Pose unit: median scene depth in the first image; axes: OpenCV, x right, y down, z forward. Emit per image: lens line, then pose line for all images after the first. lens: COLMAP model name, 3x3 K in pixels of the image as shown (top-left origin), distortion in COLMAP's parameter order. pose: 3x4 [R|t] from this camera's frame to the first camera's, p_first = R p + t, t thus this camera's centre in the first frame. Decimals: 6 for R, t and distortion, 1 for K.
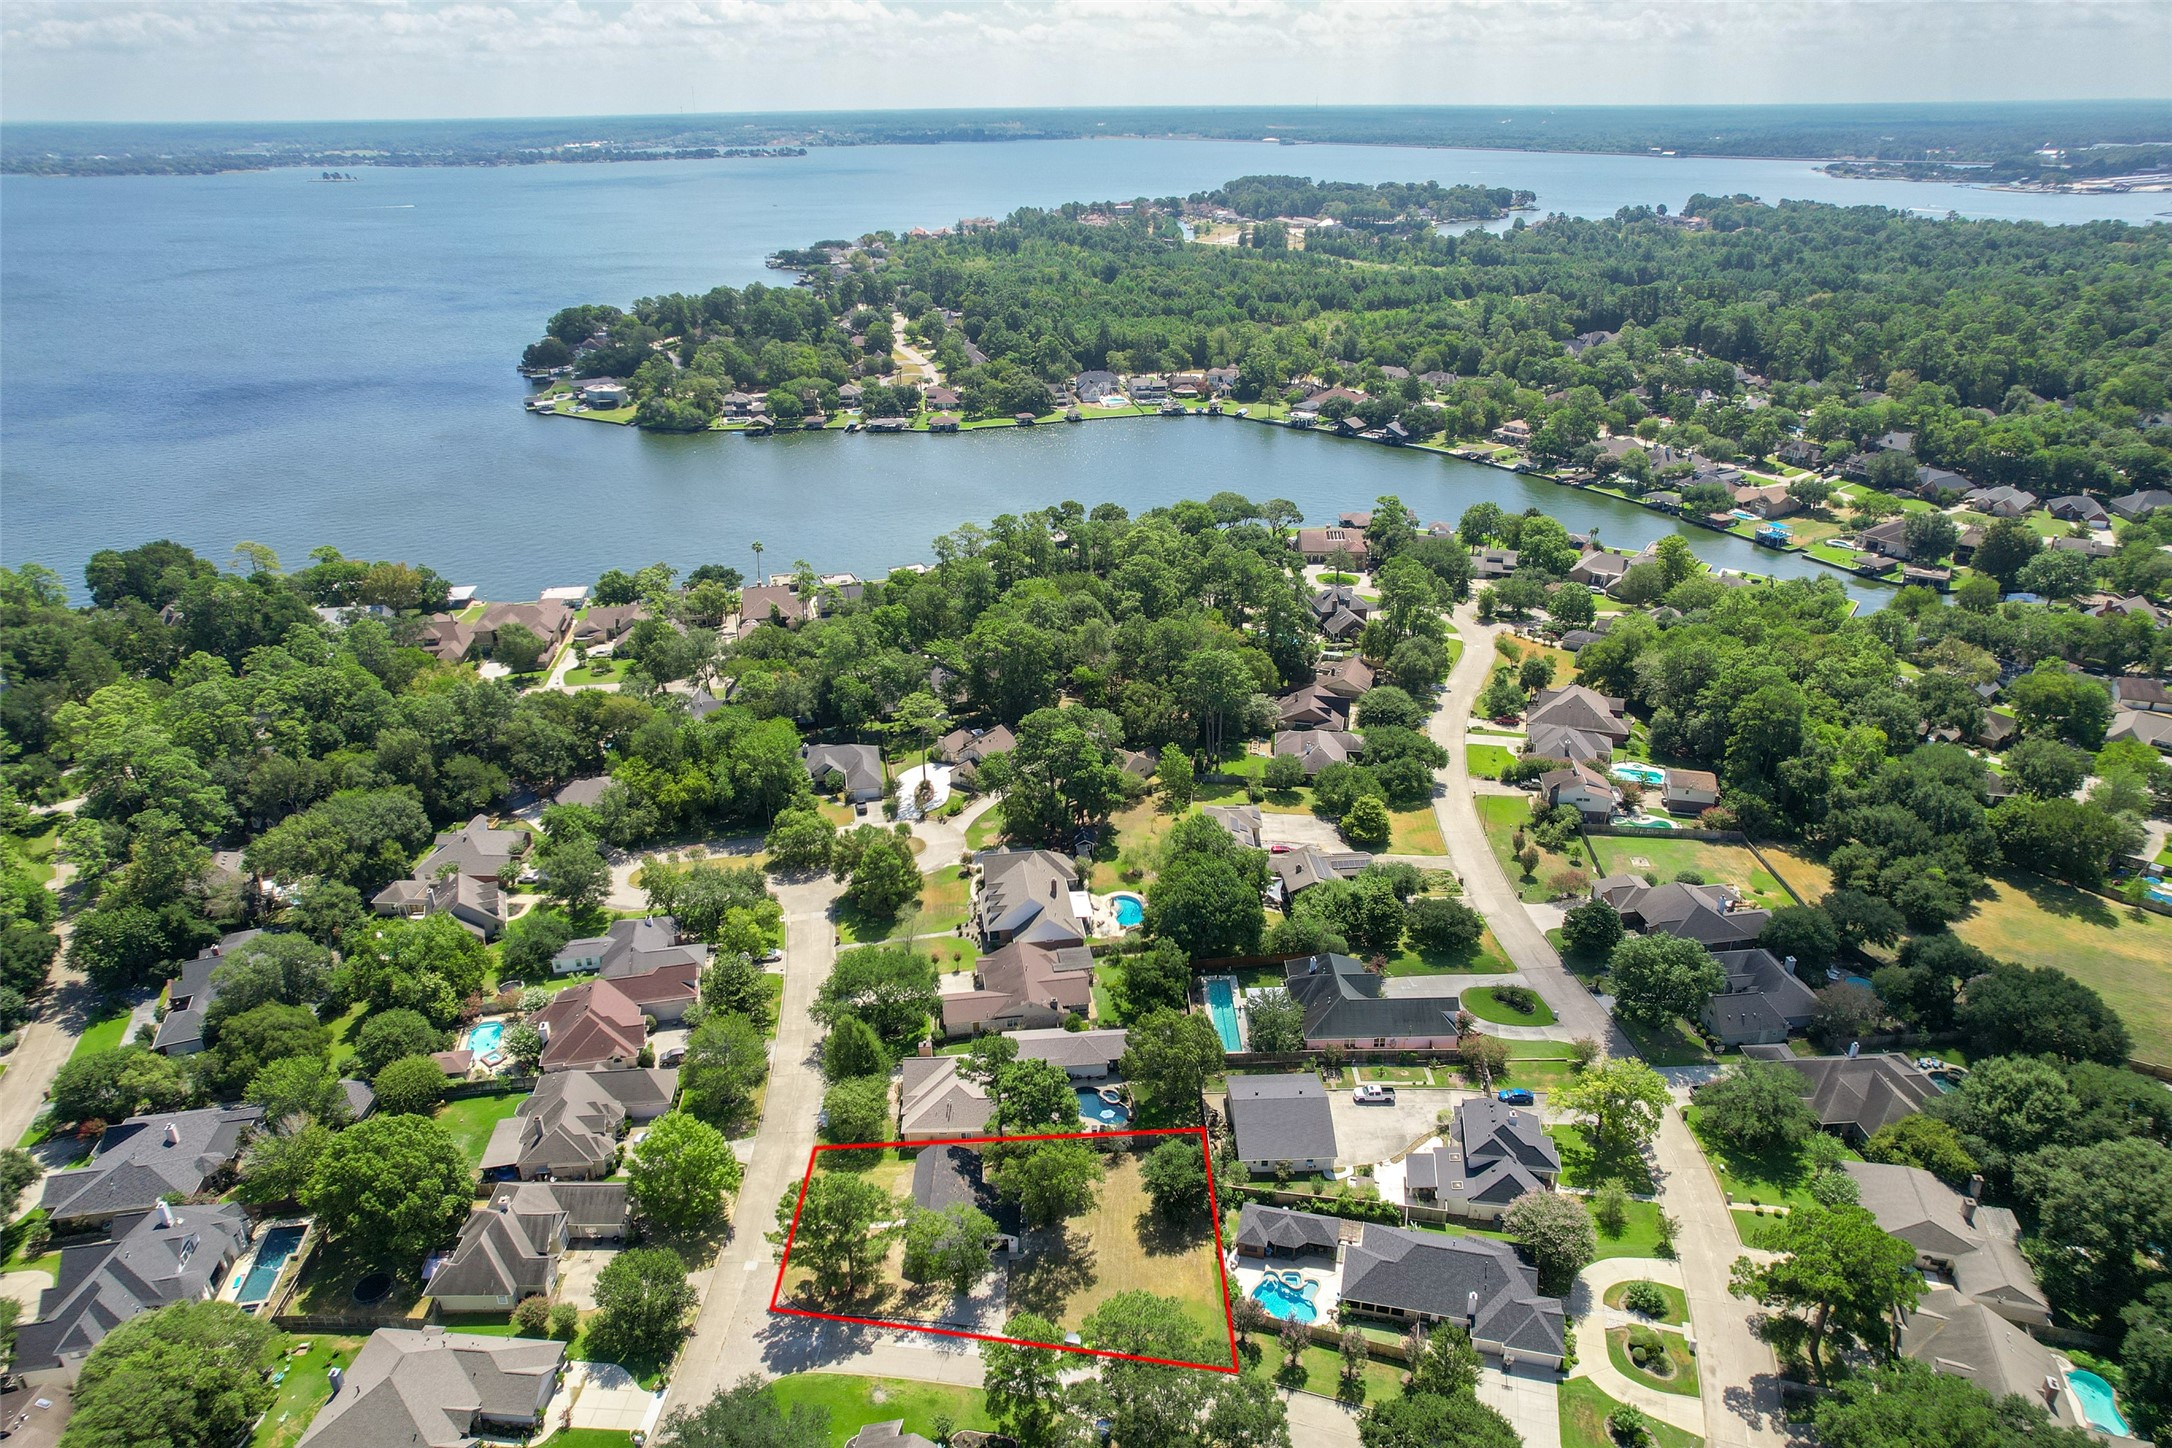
lens RADIAL K [[1375.6, 0, 1088.3], [0, 1375.6, 738.6], [0, 0, 1]] dist [-0.067238, 0.052762]
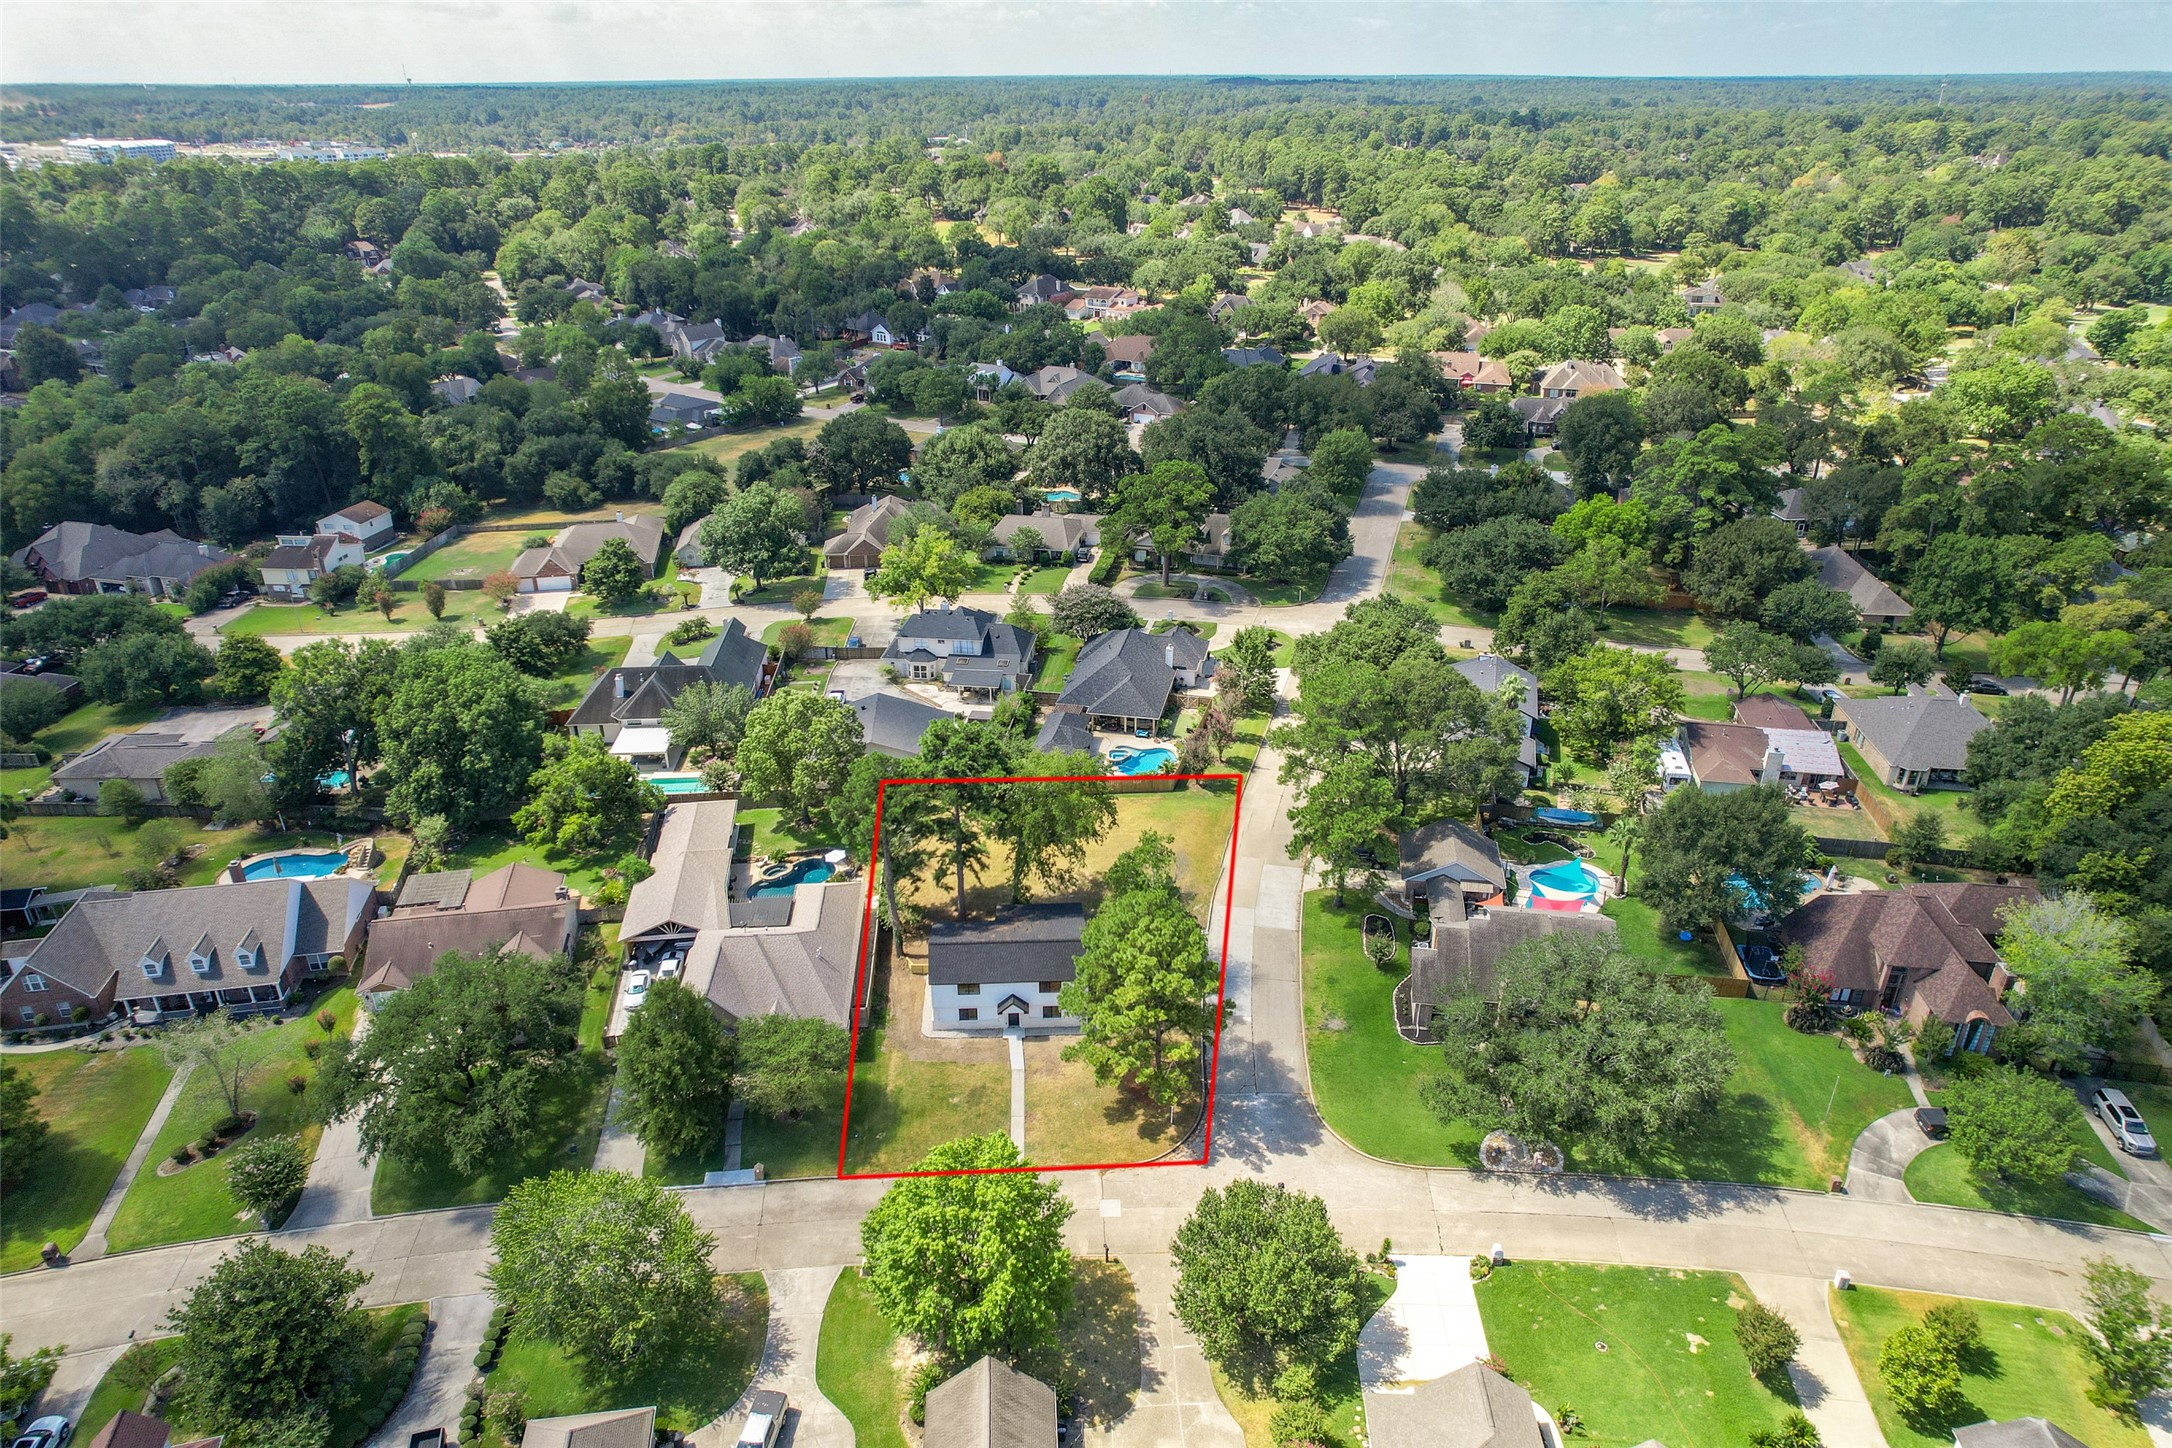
lens RADIAL K [[1375.6, 0, 1086.1], [0, 1375.6, 719.9], [0, 0, 1]] dist [-0.067238, 0.052762]
pose [[-0.037382, -0.424313, 0.904744, -0.595205], [0.425979, 0.812231, 0.398526, -0.013235], [-0.903961, 0.400299, 0.150385, 0.726907]]
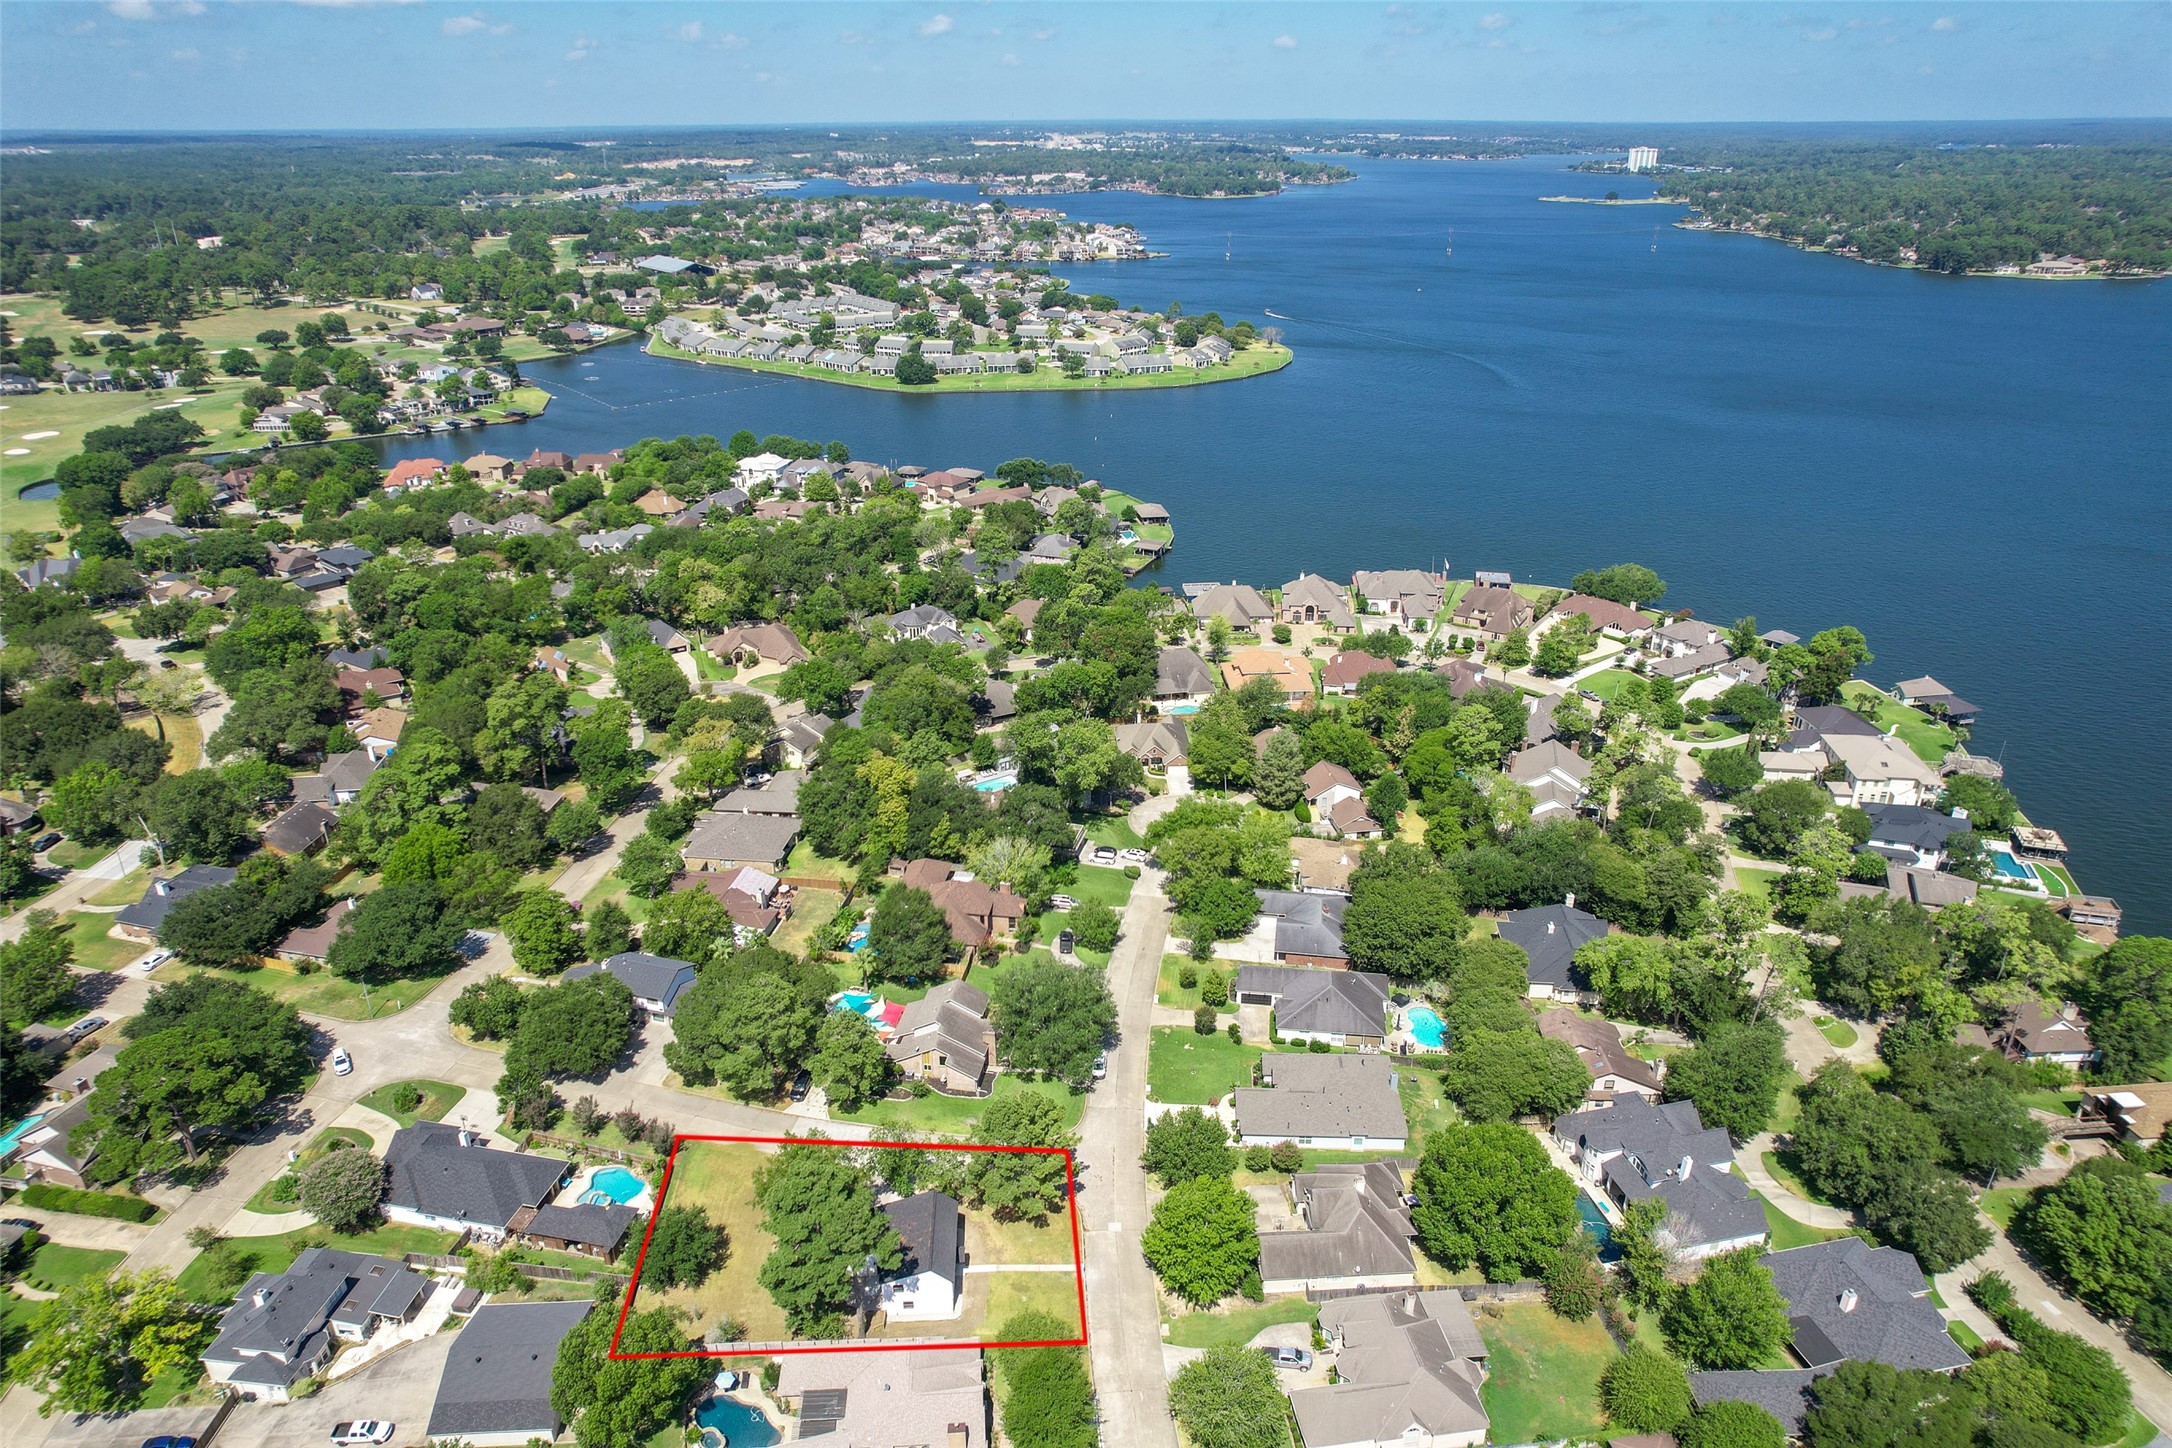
lens RADIAL K [[1375.6, 0, 1081.2], [0, 1375.6, 731.5], [0, 0, 1]] dist [-0.067238, 0.052762]
pose [[-0.999379, 0.027007, -0.022632, -0.183316], [0.000441, 0.651836, 0.758360, -0.551715], [0.035234, 0.757879, -0.651443, 1.201173]]
